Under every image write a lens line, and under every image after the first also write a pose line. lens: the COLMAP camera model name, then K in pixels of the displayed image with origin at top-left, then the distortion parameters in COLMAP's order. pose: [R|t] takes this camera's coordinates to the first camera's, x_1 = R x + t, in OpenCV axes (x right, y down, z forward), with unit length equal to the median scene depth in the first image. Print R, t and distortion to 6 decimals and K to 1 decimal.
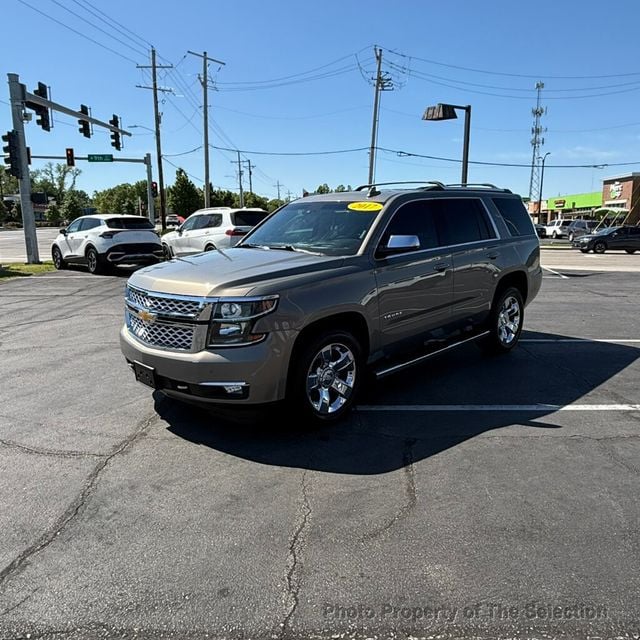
lens RADIAL K [[527.3, 0, 320.0], [0, 527.3, 320.0], [0, 0, 1]] dist [0.001392, -0.004221]
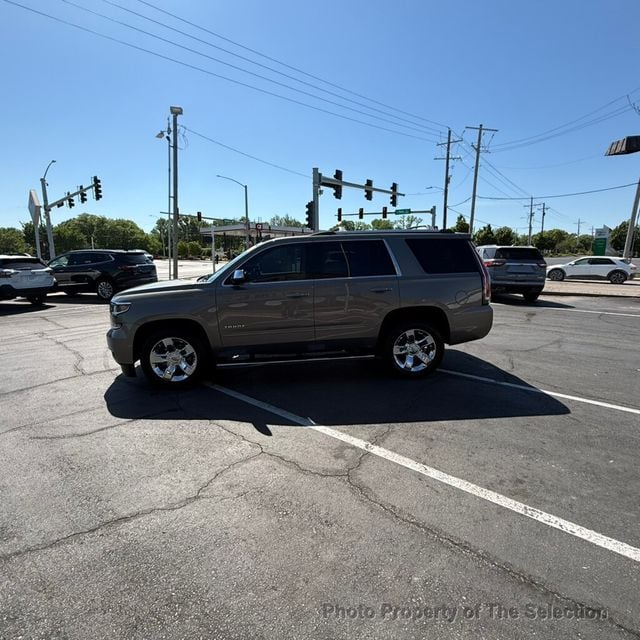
lens RADIAL K [[378.9, 0, 321.8], [0, 378.9, 320.6], [0, 0, 1]] dist [0.002393, -0.001051]
pose [[0.755280, 0.116208, -0.645018, 0.190281], [-0.122173, 0.991869, 0.035640, -0.017441], [0.643915, 0.051886, 0.763336, 0.074100]]
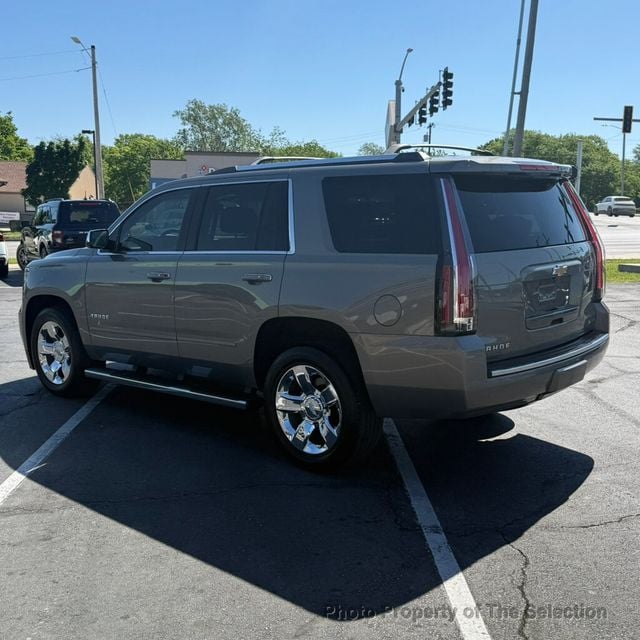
lens RADIAL K [[778.5, 0, 322.7], [0, 778.5, 322.2], [0, 0, 1]] dist [0.171950, -0.362550]
pose [[0.020933, 0.155442, -0.987623, 0.296802], [-0.186811, 0.971050, 0.148874, -0.054075], [0.982173, 0.181383, 0.049365, 0.257923]]
